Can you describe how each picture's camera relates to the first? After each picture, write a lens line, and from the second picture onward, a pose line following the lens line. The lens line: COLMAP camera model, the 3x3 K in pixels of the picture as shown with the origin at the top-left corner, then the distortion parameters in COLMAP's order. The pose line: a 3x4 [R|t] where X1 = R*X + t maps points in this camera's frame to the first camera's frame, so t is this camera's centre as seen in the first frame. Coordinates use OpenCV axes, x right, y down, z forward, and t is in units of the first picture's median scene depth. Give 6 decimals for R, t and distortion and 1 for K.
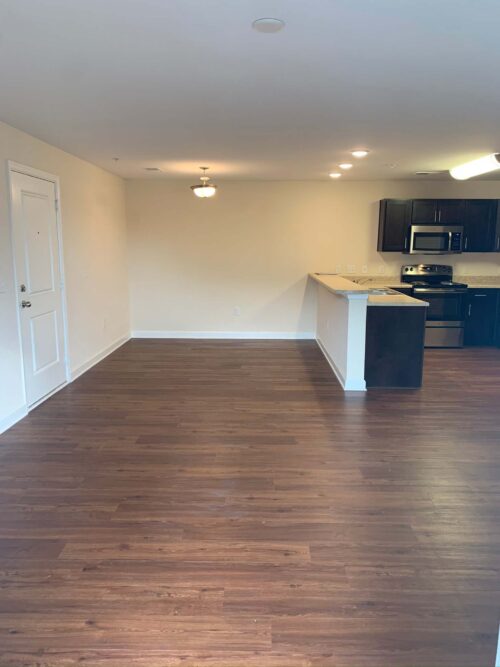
lens RADIAL K [[506.3, 0, 251.9], [0, 506.3, 337.4], [0, 0, 1]] dist [0.031899, -0.000658]
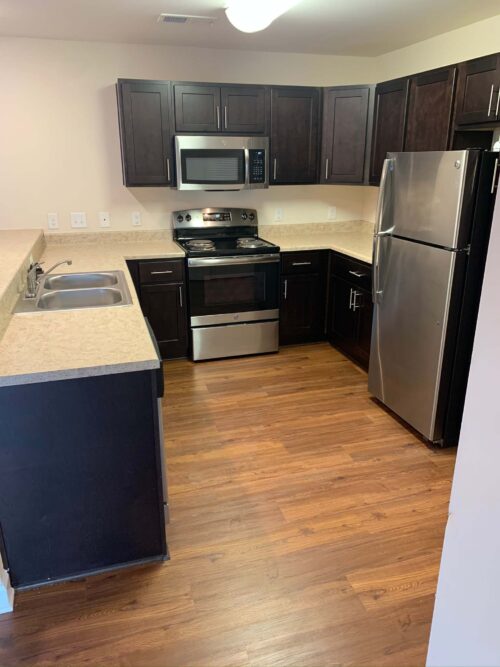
lens RADIAL K [[506.0, 0, 250.0], [0, 506.0, 333.5], [0, 0, 1]] dist [0.082609, -0.002435]
pose [[0.956157, -0.103065, 0.274120, 0.217373], [0.060109, 0.985164, 0.160742, -0.096836], [-0.286620, -0.137218, 0.948167, 0.441069]]
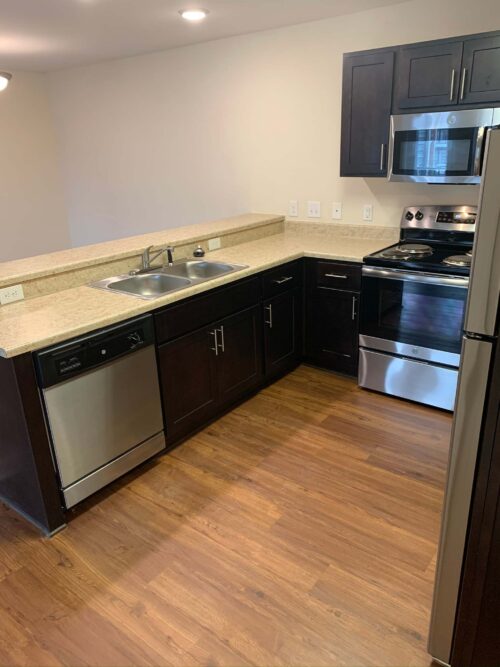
lens RADIAL K [[506.3, 0, 251.9], [0, 506.3, 337.4], [0, 0, 1]] dist [0.031899, -0.000658]
pose [[0.797699, 0.189213, -0.572603, 0.488310], [-0.075552, 0.973378, 0.216394, -0.119382], [0.598304, -0.129355, 0.790759, 0.557587]]
